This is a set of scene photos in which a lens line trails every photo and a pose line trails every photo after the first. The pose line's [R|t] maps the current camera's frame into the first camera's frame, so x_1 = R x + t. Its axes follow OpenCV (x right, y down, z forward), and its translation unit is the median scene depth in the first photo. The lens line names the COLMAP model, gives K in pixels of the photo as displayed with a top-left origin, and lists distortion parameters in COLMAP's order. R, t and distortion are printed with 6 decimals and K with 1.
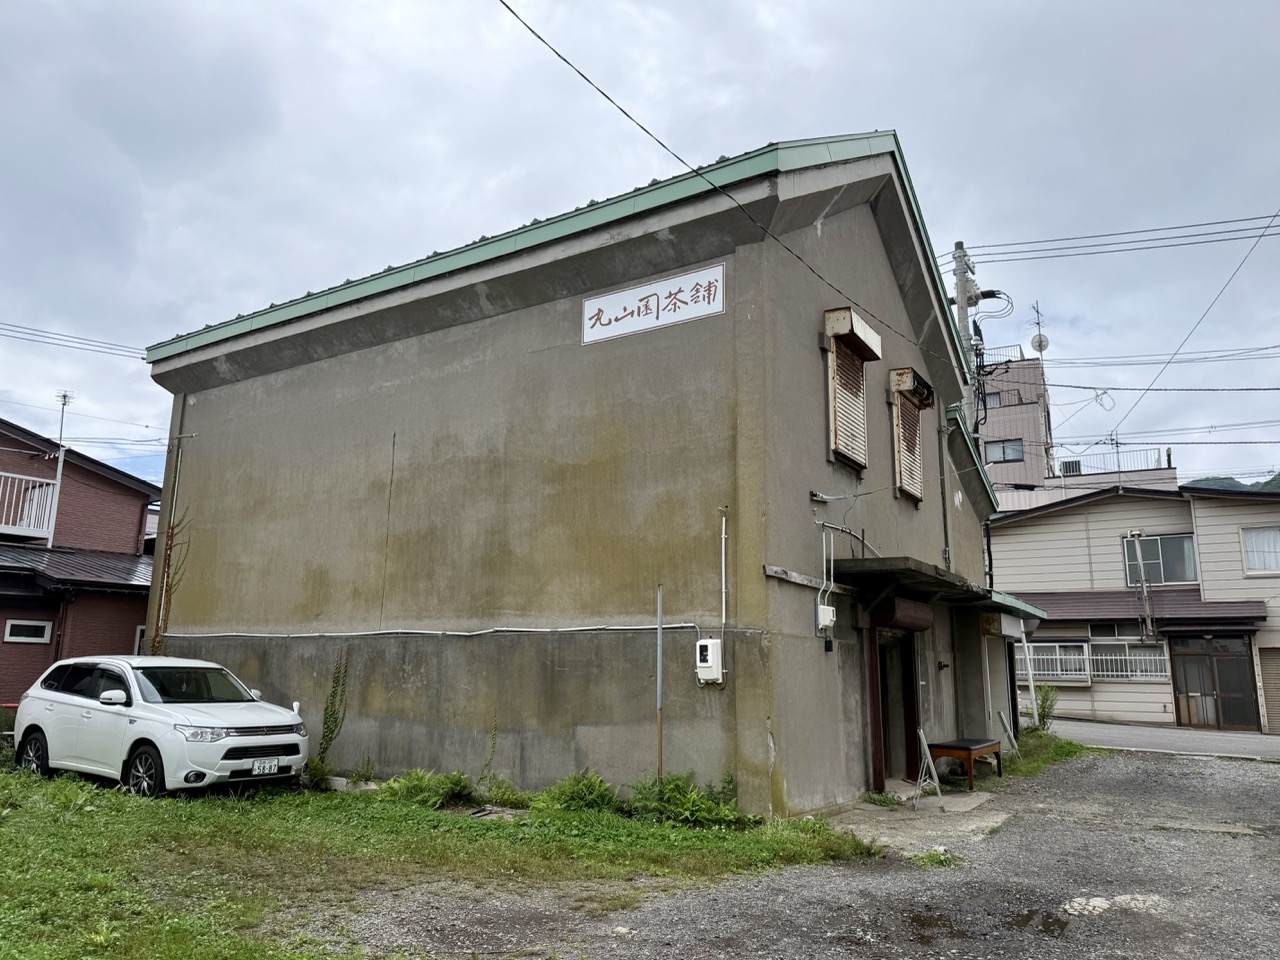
lens RADIAL K [[892.0, 0, 643.0], [0, 892.0, 482.2], [0, 0, 1]] dist [0.083832, -0.000479]
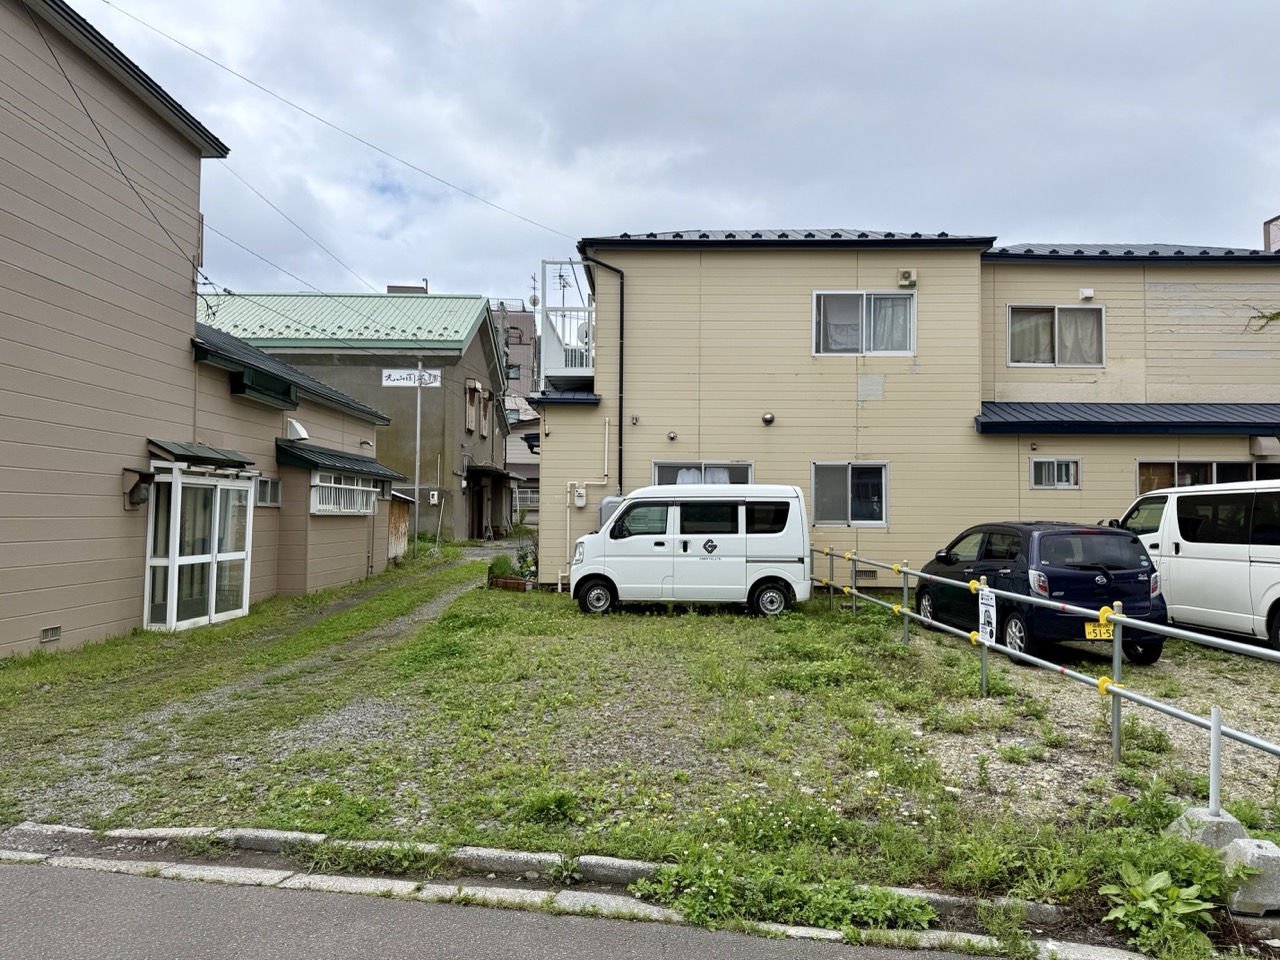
lens RADIAL K [[892.0, 0, 643.0], [0, 892.0, 482.2], [0, 0, 1]] dist [0.083832, -0.000479]
pose [[0.852517, 0.011458, 0.522574, -1.150650], [-0.100330, 0.984757, 0.142085, -0.467376], [-0.512980, -0.173560, 0.840671, -2.497892]]
